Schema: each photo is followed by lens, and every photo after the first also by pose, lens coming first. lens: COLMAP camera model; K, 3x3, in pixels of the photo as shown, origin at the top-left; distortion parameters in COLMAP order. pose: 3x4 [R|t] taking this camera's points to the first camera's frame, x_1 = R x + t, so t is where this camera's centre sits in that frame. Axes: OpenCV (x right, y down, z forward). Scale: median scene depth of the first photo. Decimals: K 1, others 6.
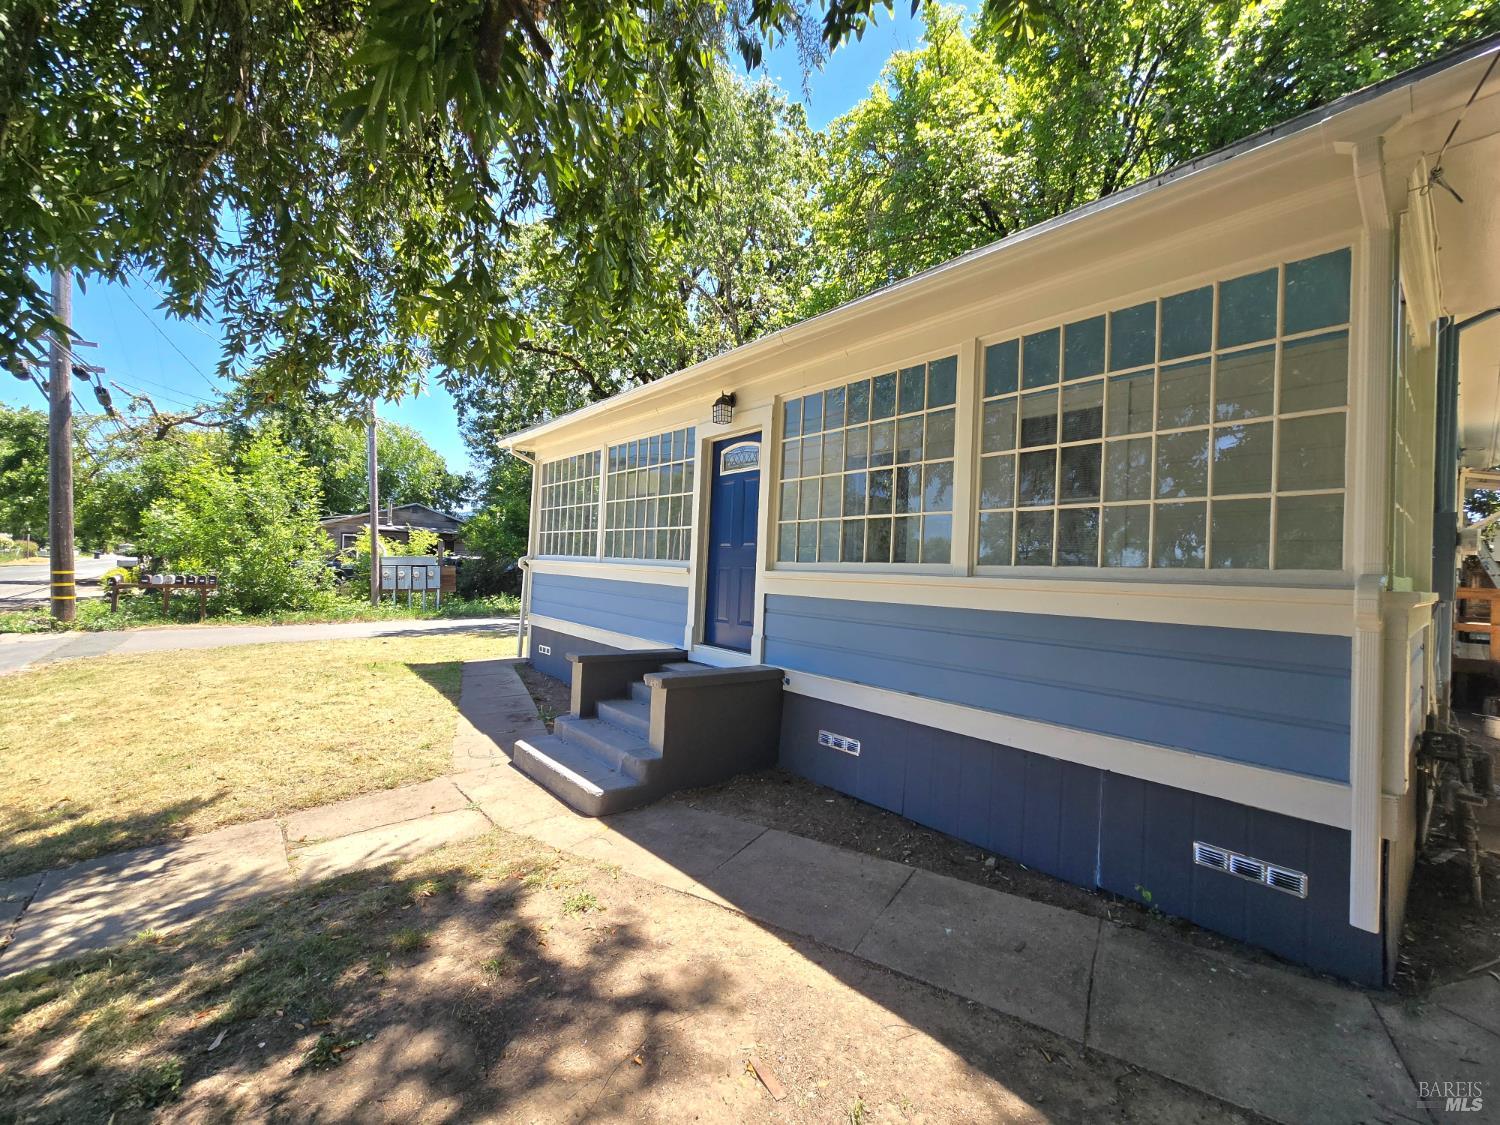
lens RADIAL K [[637.3, 0, 736.5], [0, 637.3, 556.5], [0, 0, 1]] dist [0.001185, 0.000106]
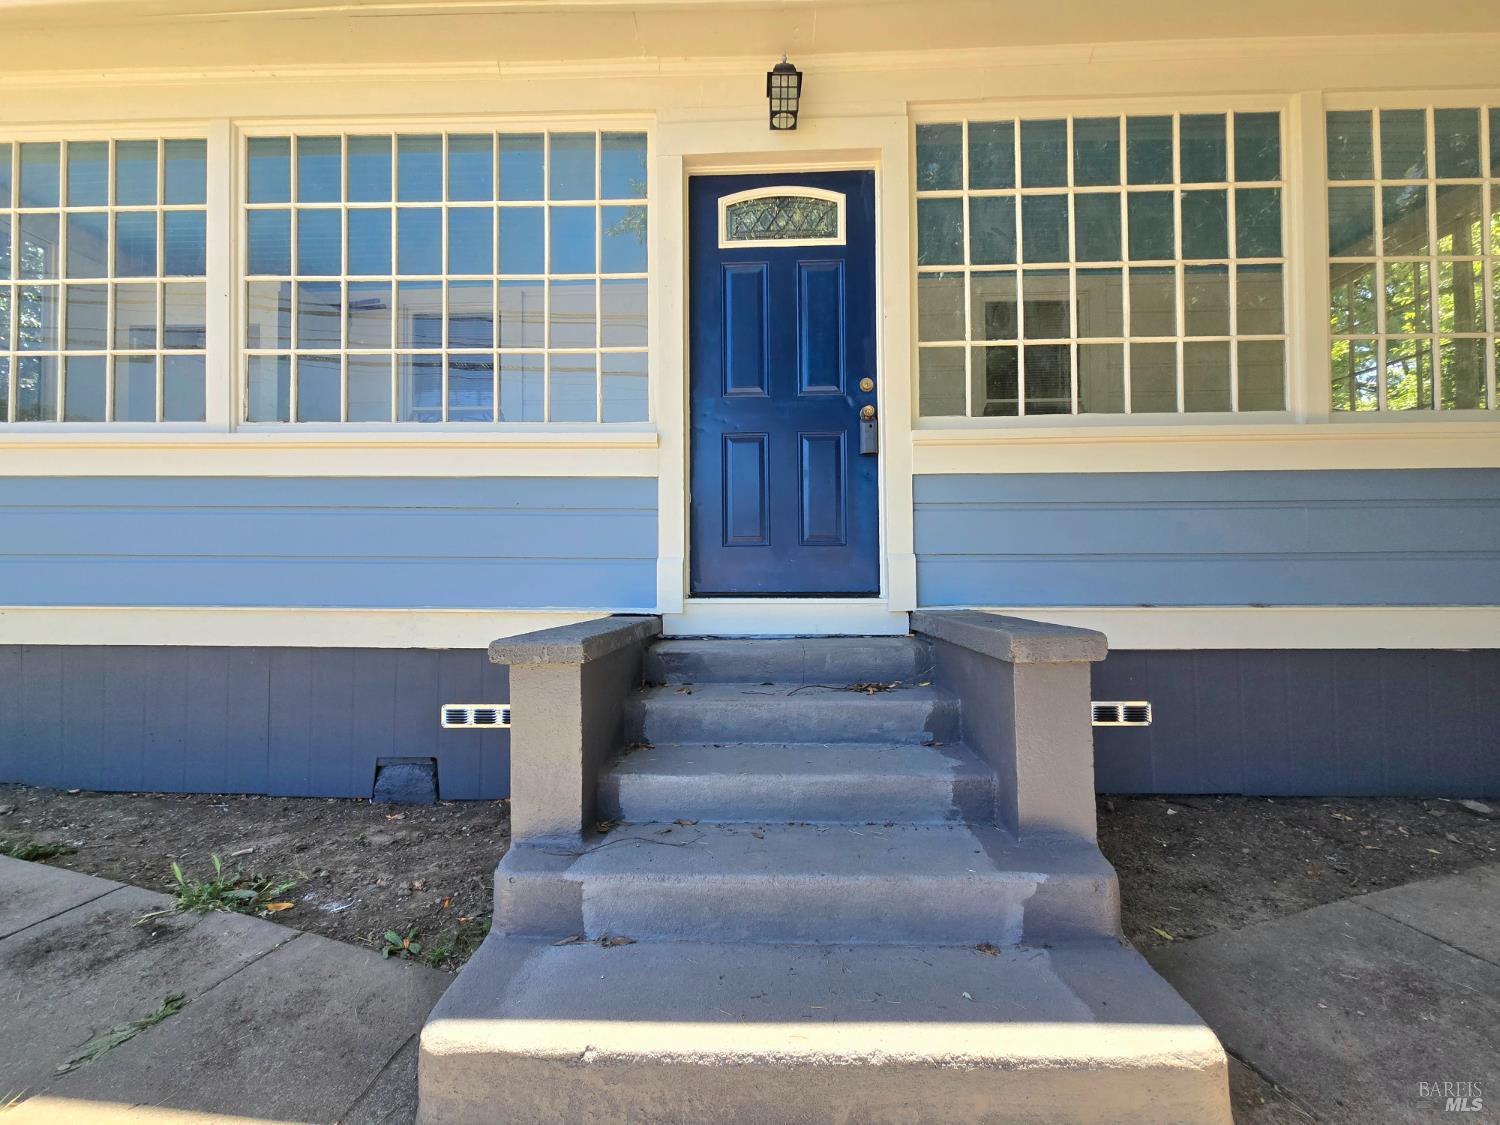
lens RADIAL K [[616.9, 0, 750.0], [0, 616.9, 562.5], [0, 0, 1]] dist [0.000432, 0.000622]
pose [[0.655498, -0.030443, 0.754583, -0.504697], [0.011822, 0.999478, 0.030054, 0.134234], [-0.755105, -0.010779, 0.655516, 0.897739]]
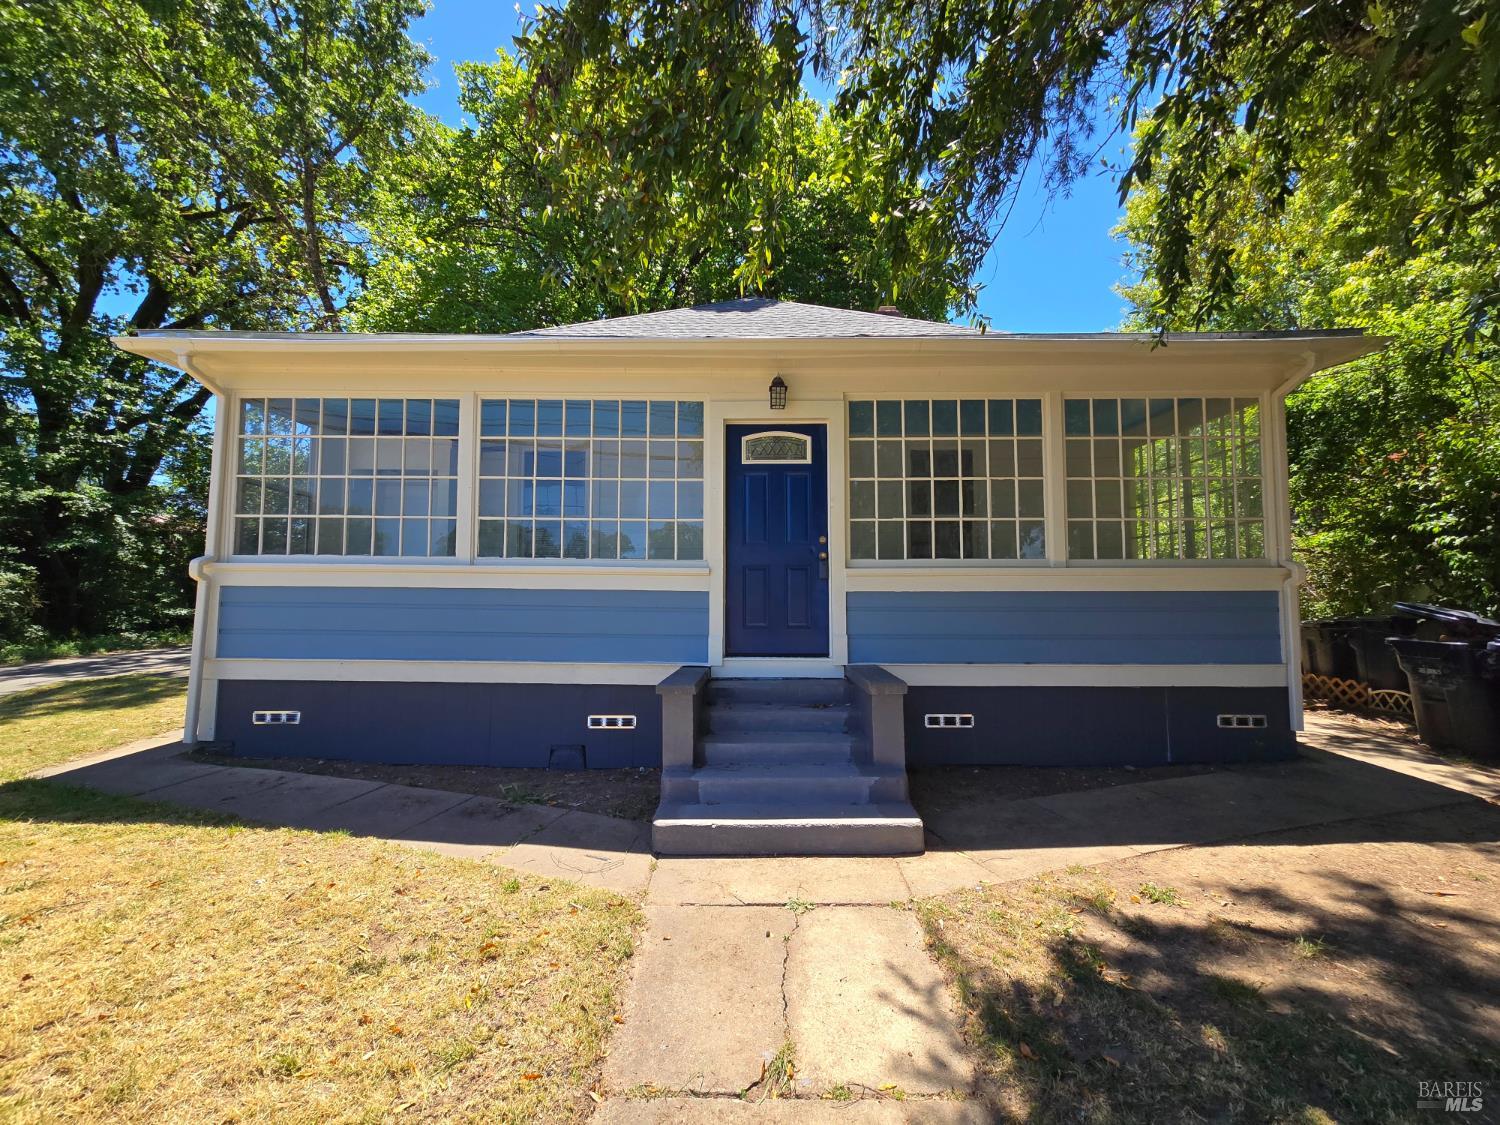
lens RADIAL K [[616.9, 0, 750.0], [0, 616.9, 562.5], [0, 0, 1]] dist [0.000432, 0.000622]
pose [[0.643294, 0.004507, 0.765606, -0.915232], [0.005644, 0.999928, -0.010628, 0.026898], [-0.765599, 0.011158, 0.643222, 0.585539]]
